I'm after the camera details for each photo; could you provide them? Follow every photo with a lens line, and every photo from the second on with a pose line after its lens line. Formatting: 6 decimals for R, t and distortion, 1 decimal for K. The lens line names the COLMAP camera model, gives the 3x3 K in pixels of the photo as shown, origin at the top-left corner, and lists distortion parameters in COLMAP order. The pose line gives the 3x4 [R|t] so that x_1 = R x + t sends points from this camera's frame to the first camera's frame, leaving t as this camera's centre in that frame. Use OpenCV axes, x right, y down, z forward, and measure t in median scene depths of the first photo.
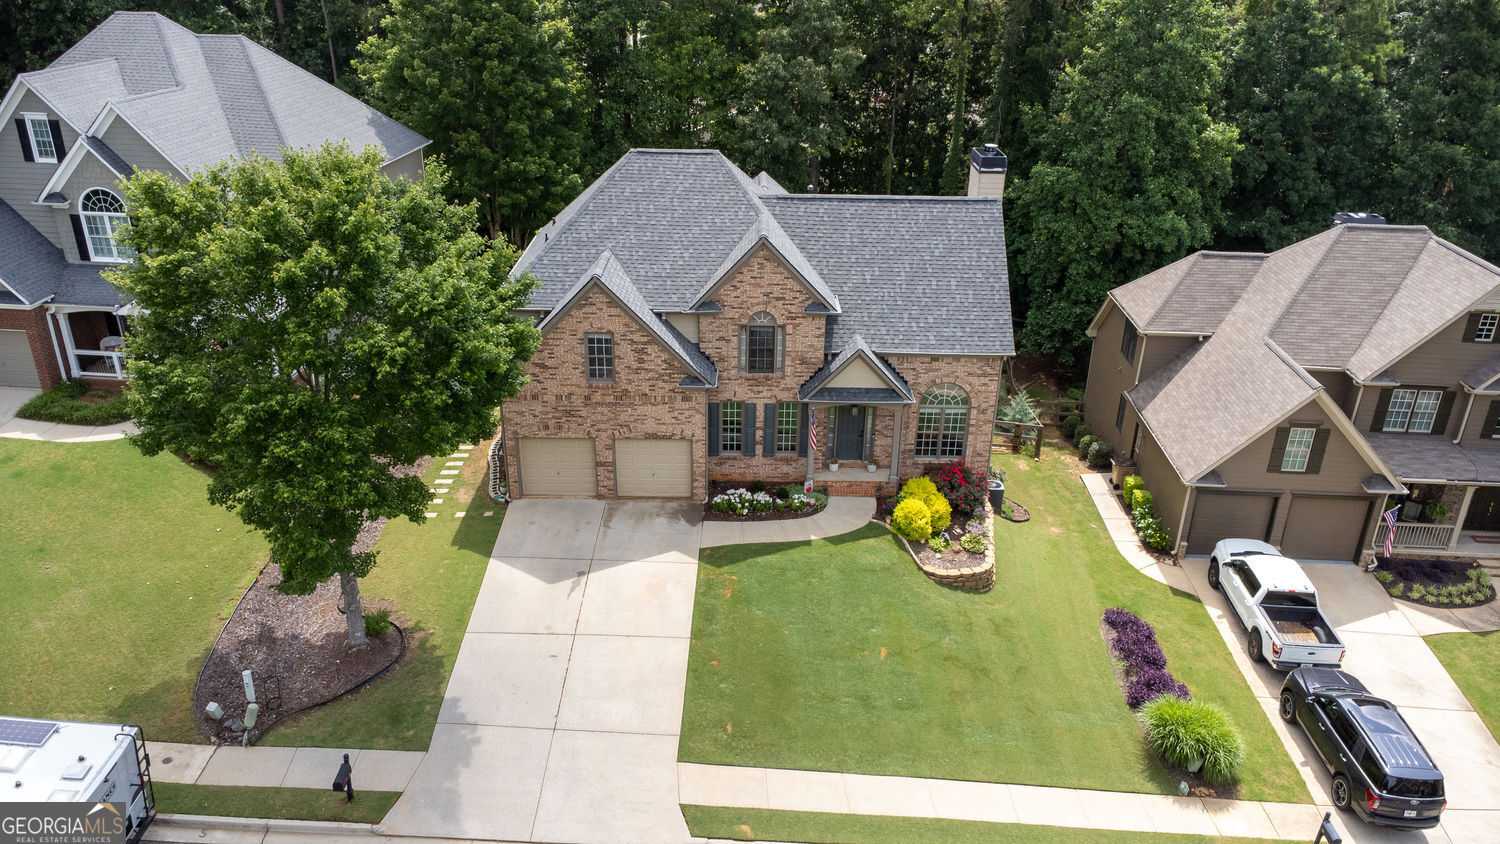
lens RADIAL K [[1088.8, 0, 758.0], [0, 1088.8, 439.0], [0, 0, 1]] dist [0.025702, -0.048221]
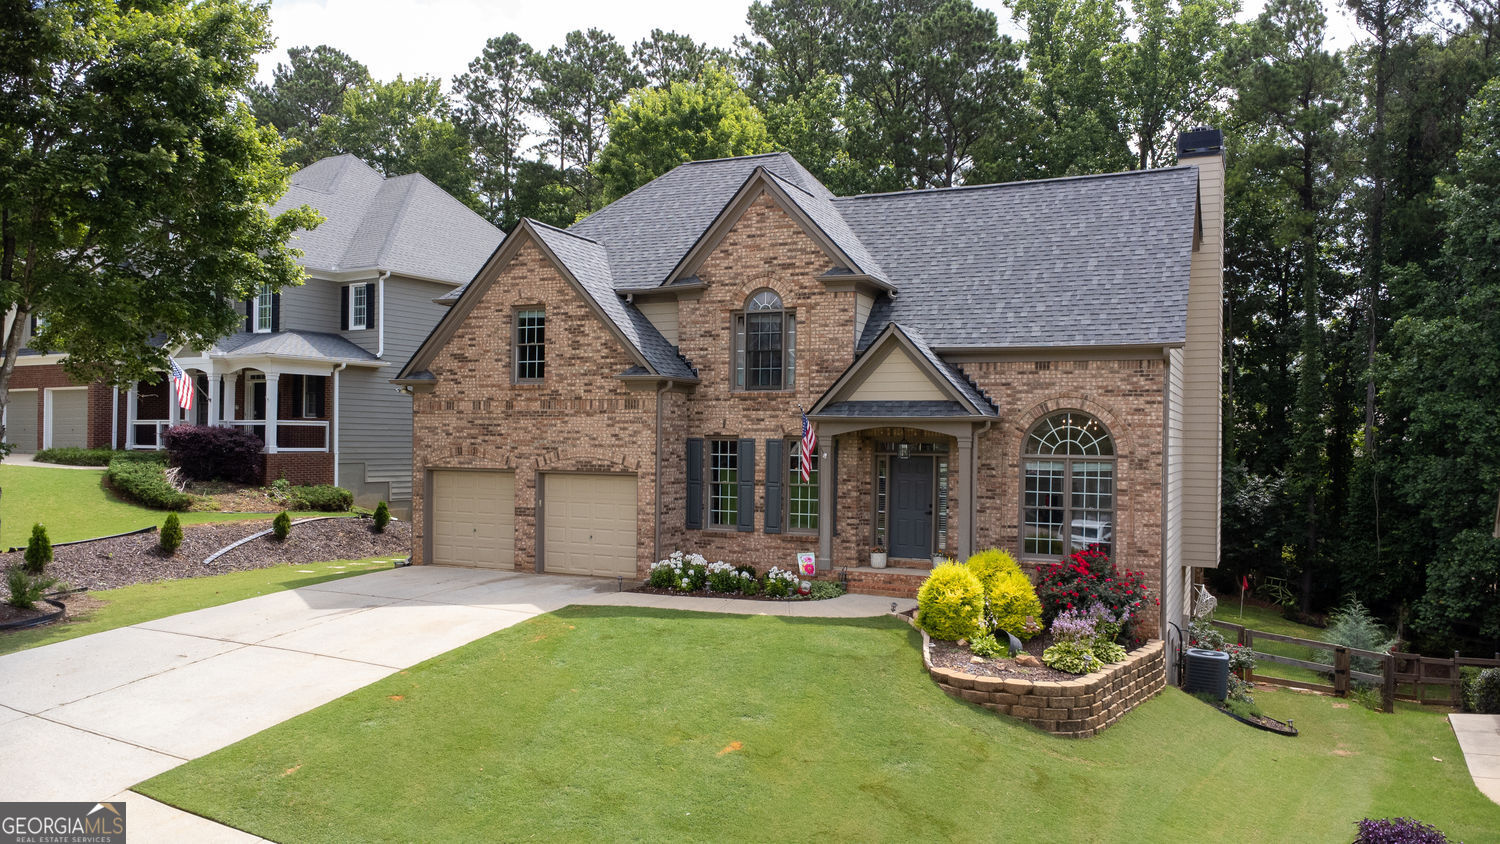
lens RADIAL K [[1088.8, 0, 758.0], [0, 1088.8, 439.0], [0, 0, 1]] dist [0.025702, -0.048221]
pose [[0.902309, -0.007403, -0.431026, 0.279818], [-0.181047, 0.900895, -0.394476, 0.222181], [0.391229, 0.433975, 0.811545, 0.493496]]
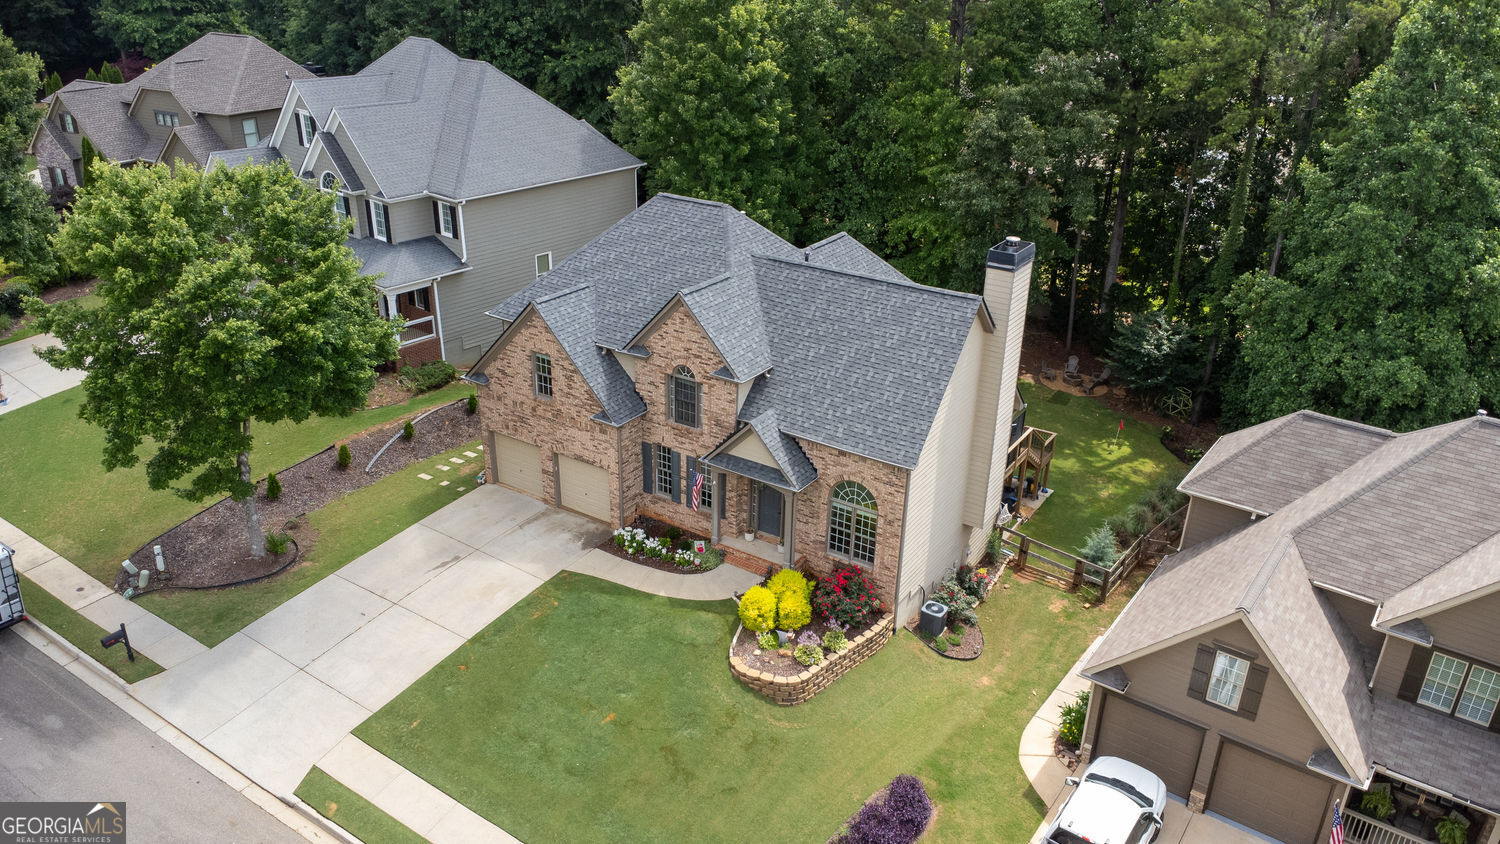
lens RADIAL K [[1088.8, 0, 758.0], [0, 1088.8, 439.0], [0, 0, 1]] dist [0.025702, -0.048221]
pose [[0.834202, 0.235716, -0.498543, 0.573529], [-0.242714, 0.968709, 0.051888, -0.117941], [0.495174, 0.077719, 0.865311, 0.157790]]
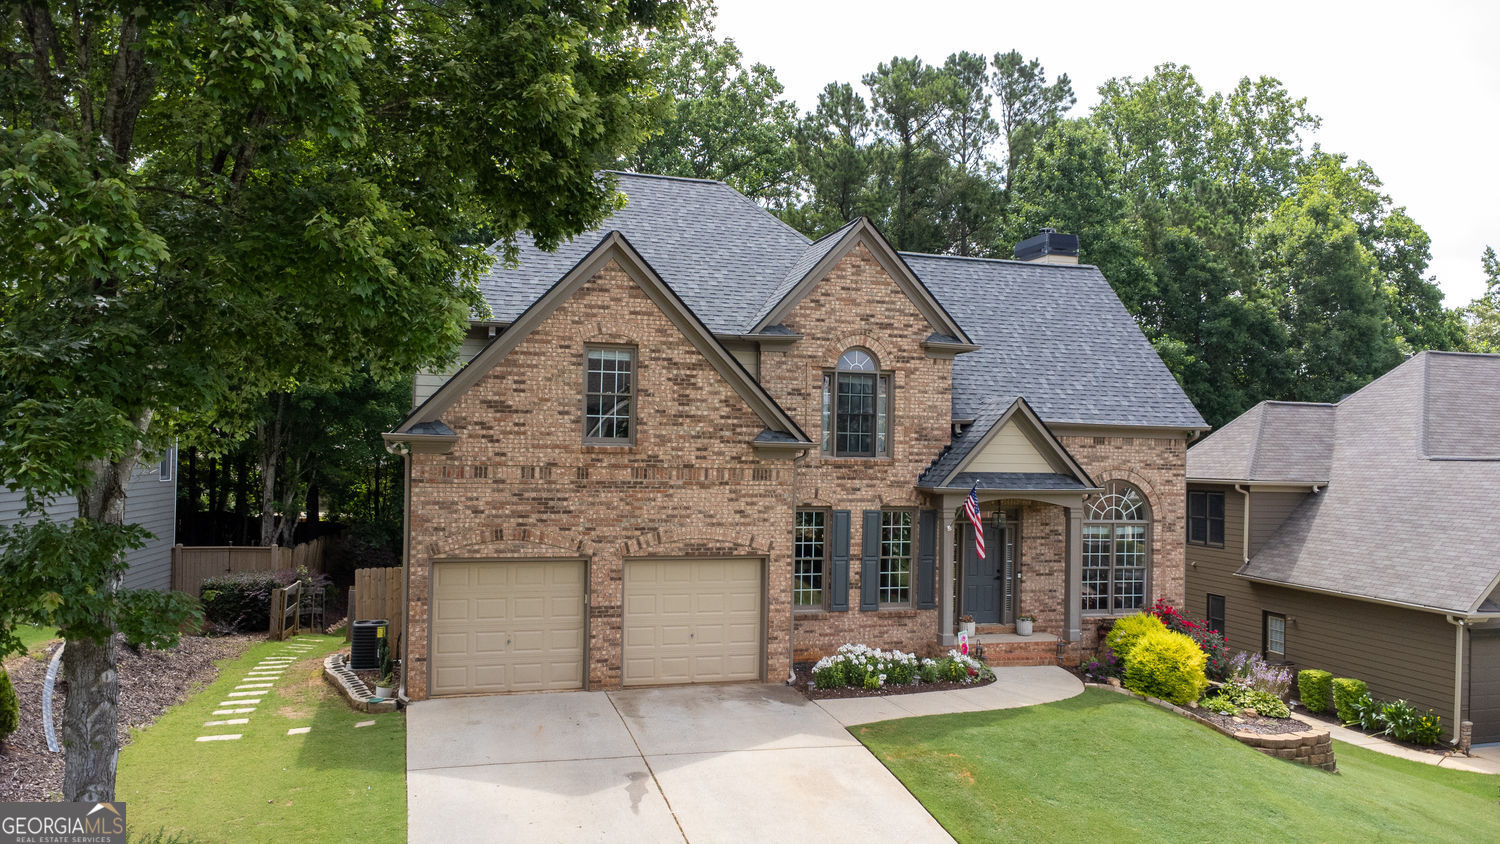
lens RADIAL K [[1082.9, 0, 757.7], [0, 1082.9, 450.3], [0, 0, 1]] dist [0.025601, -0.002888]
pose [[0.958253, 0.000671, 0.285920, -0.219837], [0.121340, 0.904525, -0.408792, 0.173536], [-0.258896, 0.426419, 0.866683, 0.503940]]
